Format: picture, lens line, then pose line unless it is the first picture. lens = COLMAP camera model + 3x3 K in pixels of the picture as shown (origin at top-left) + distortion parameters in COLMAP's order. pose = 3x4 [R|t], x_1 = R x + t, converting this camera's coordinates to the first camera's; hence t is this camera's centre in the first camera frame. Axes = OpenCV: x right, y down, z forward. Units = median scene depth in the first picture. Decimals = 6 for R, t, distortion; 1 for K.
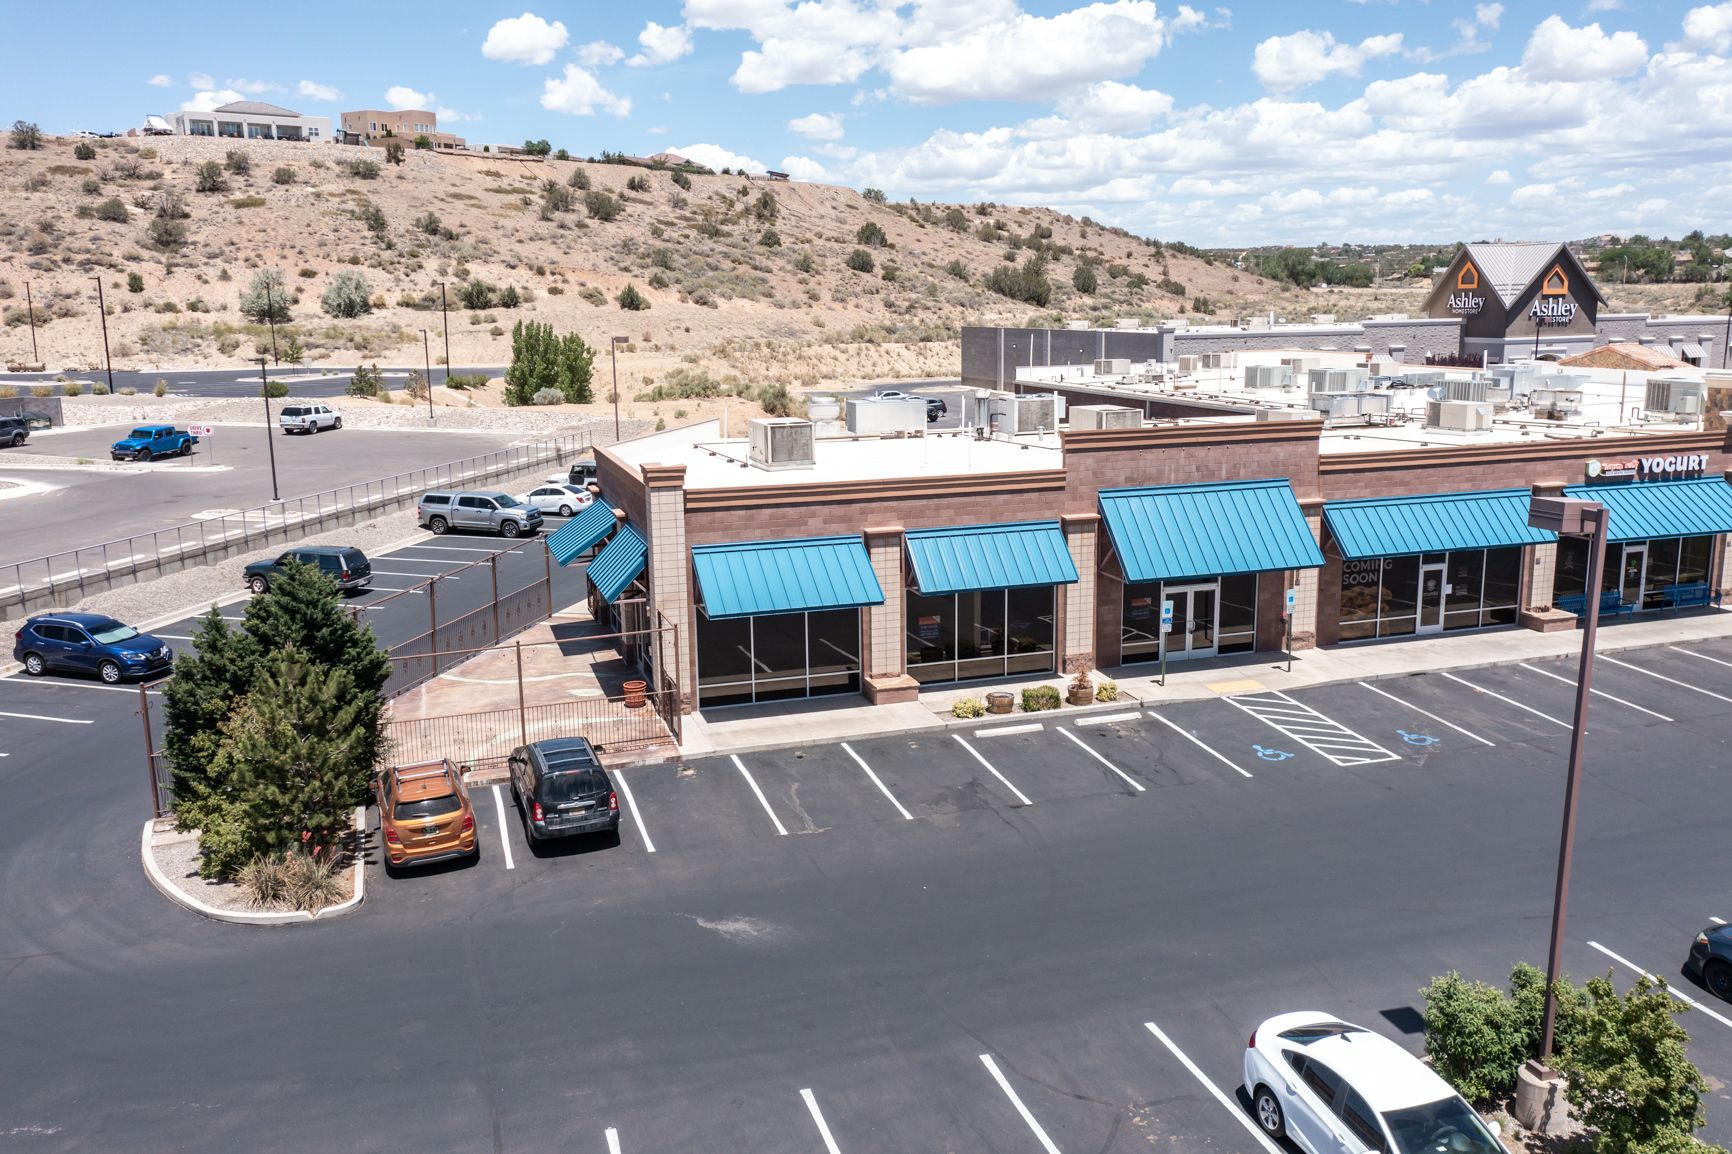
lens RADIAL K [[1366.3, 0, 866.0], [0, 1366.3, 577.0], [0, 0, 1]] dist [0.009982, 0.005280]
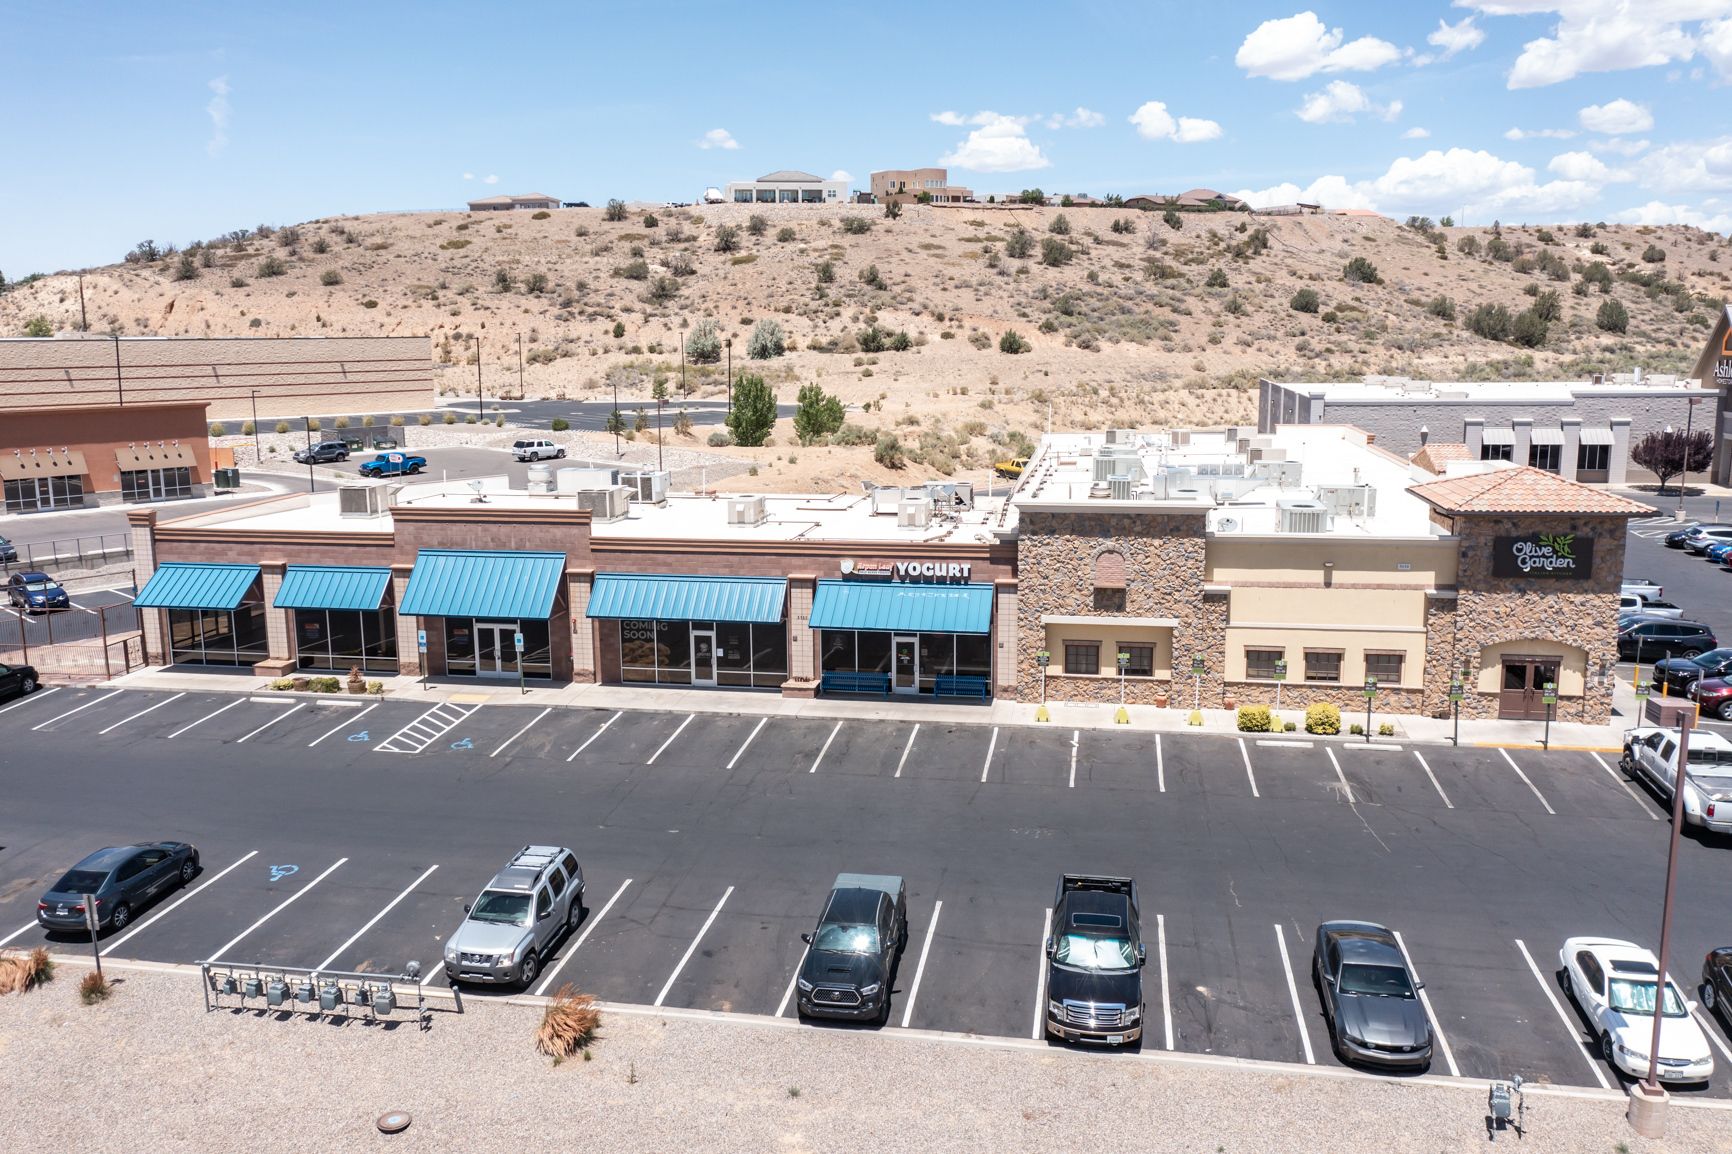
lens RADIAL K [[1371.3, 0, 859.9], [0, 1371.3, 580.2], [0, 0, 1]] dist [0.005258, 0.009998]
pose [[0.875362, 0.092246, -0.474587, 0.288670], [-0.097367, 0.995152, 0.013840, -0.022070], [0.473563, 0.034094, 0.880100, -0.009557]]
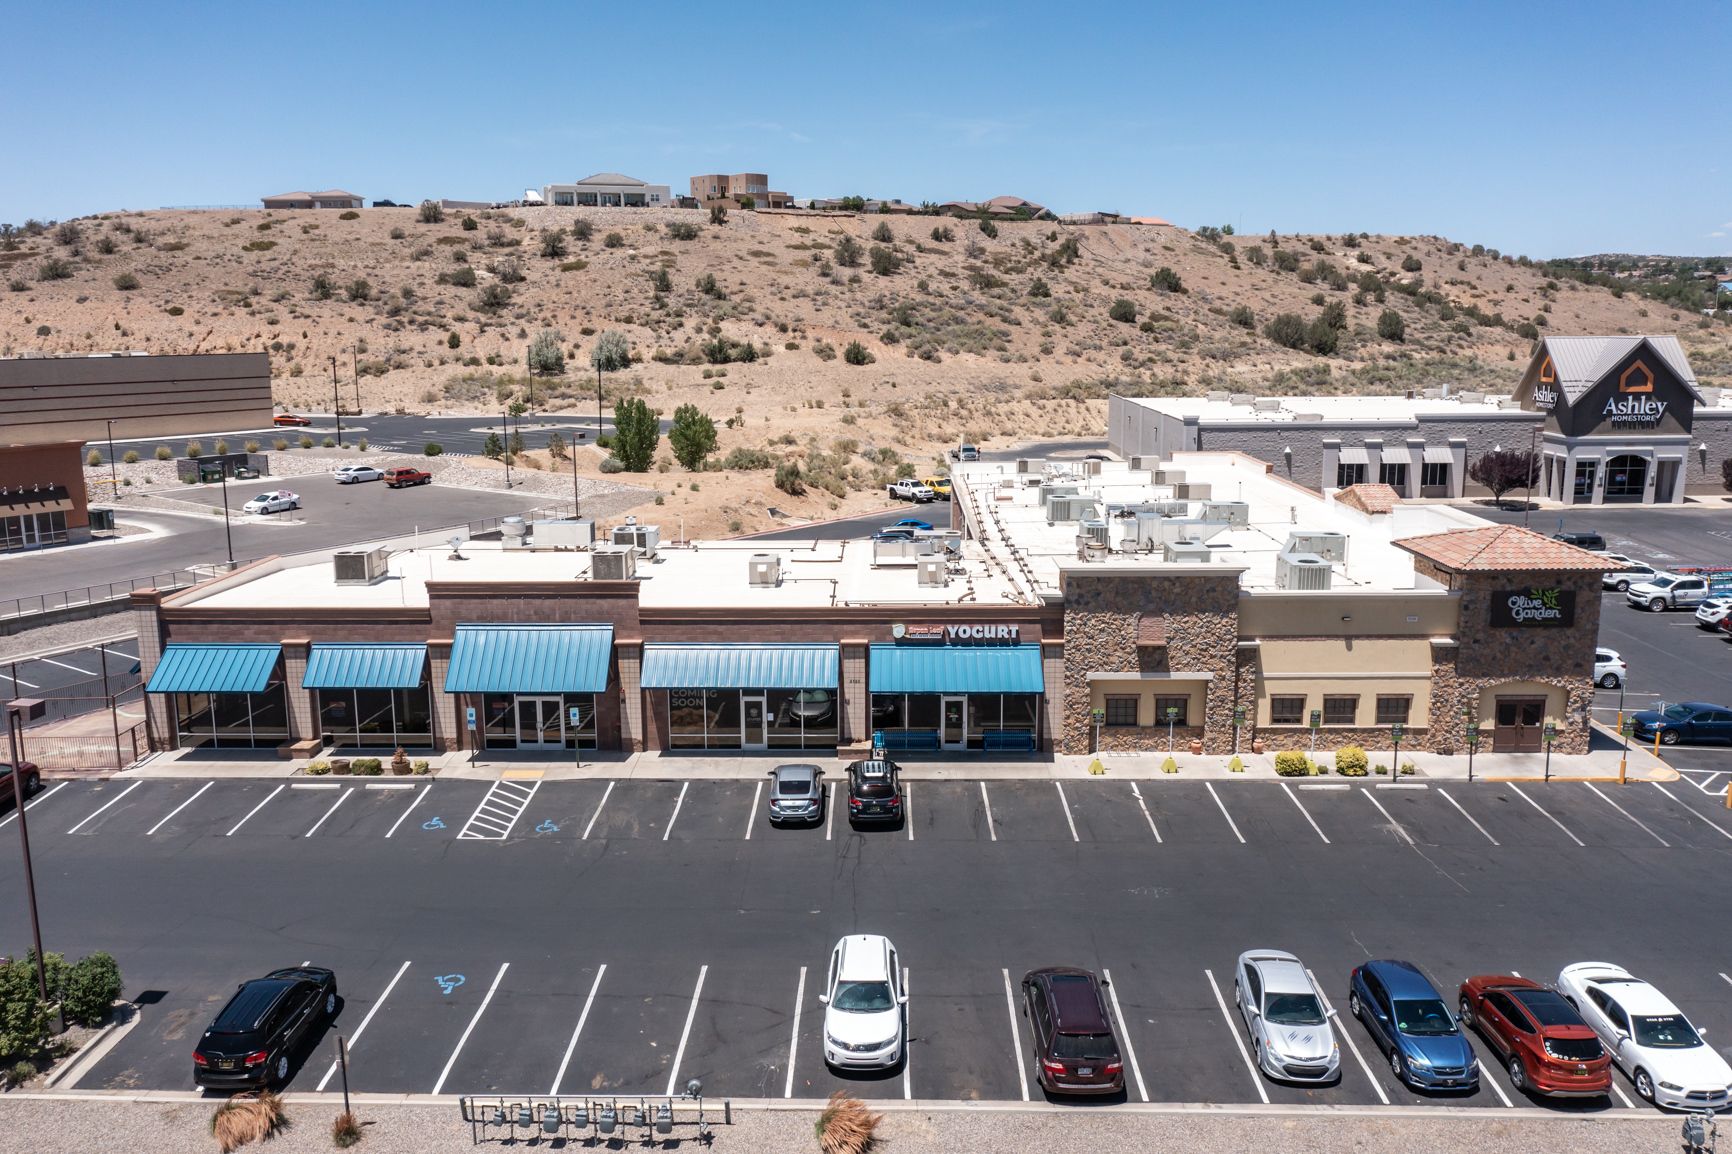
lens RADIAL K [[1371.3, 0, 859.9], [0, 1371.3, 580.2], [0, 0, 1]] dist [0.005258, 0.009998]
pose [[0.941182, 0.070990, -0.330360, 0.235420], [-0.072503, 0.997338, 0.007755, -0.034298], [0.330031, 0.016654, 0.943823, -0.045211]]
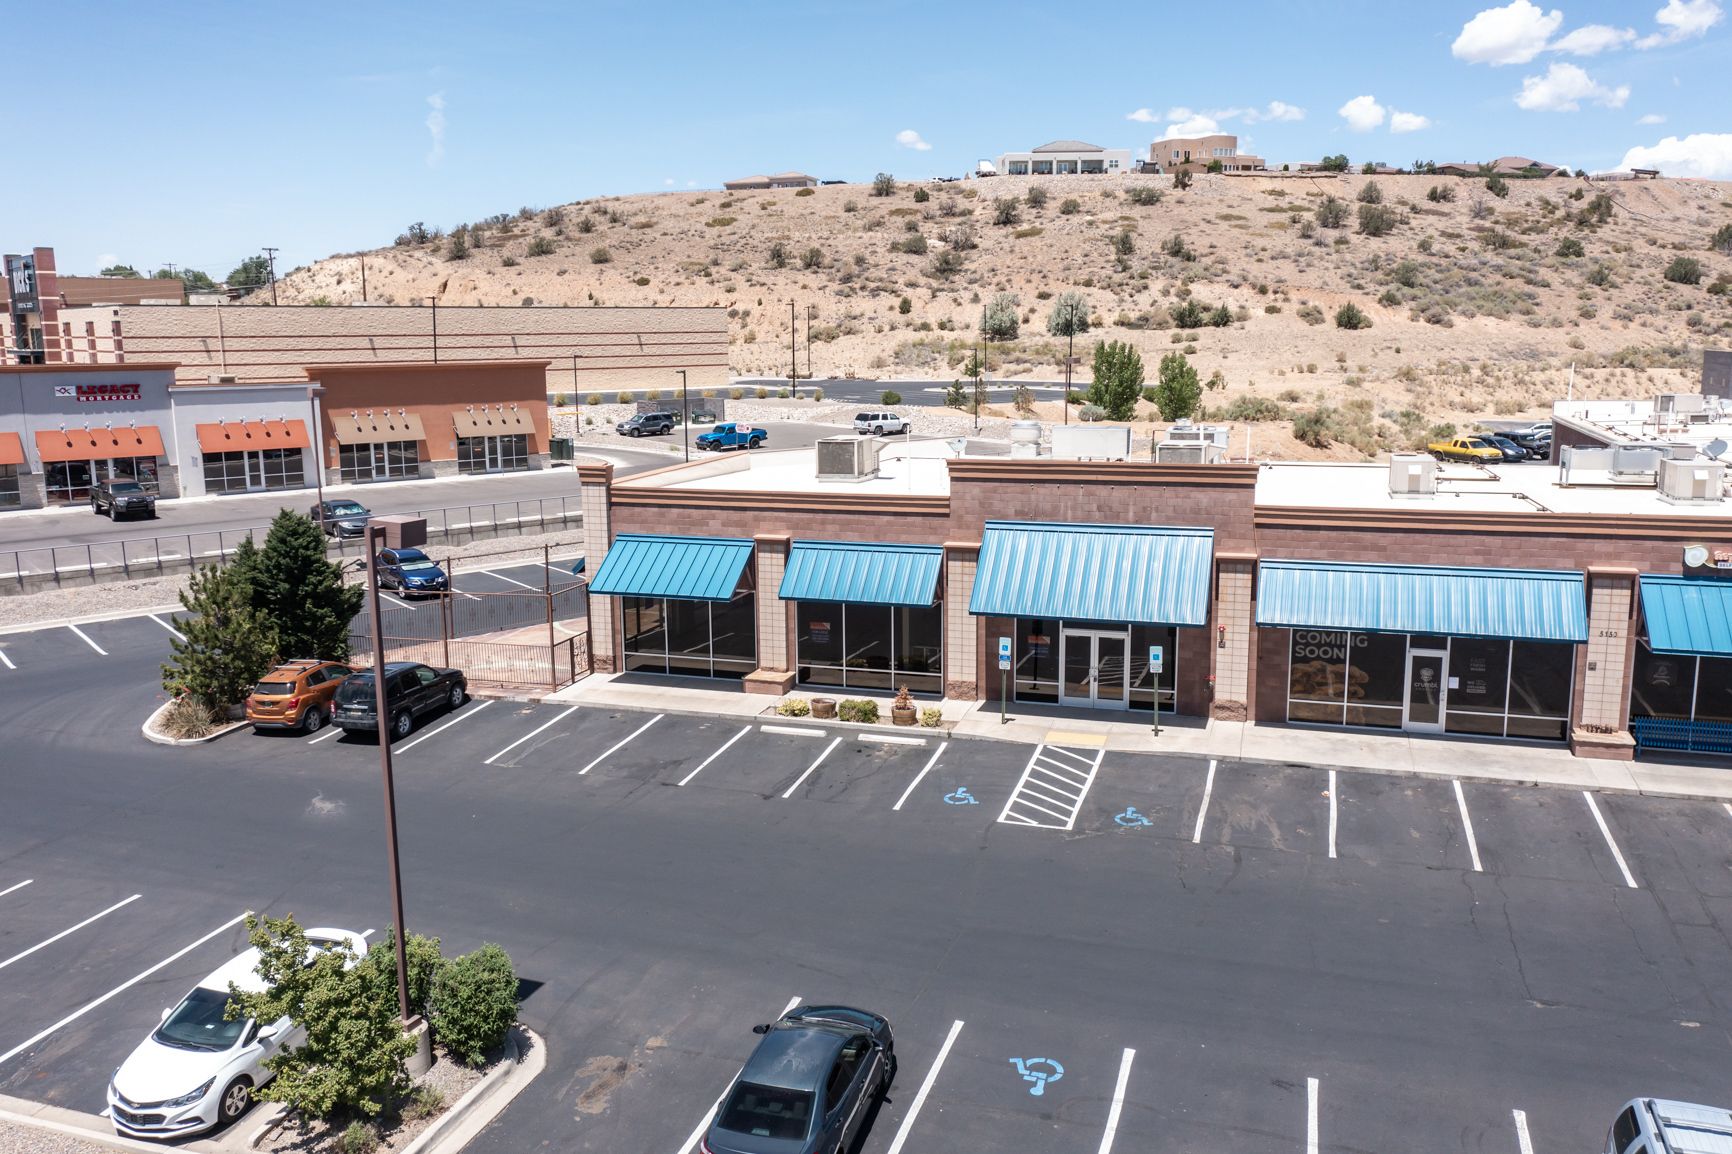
lens RADIAL K [[1372.8, 0, 861.7], [0, 1372.8, 577.2], [0, 0, 1]] dist [-0.001595, 0.016804]
pose [[0.800673, 0.109930, -0.588930, 0.159278], [-0.116784, 0.992803, 0.026545, -0.008851], [0.587609, 0.047524, 0.807748, 0.031836]]
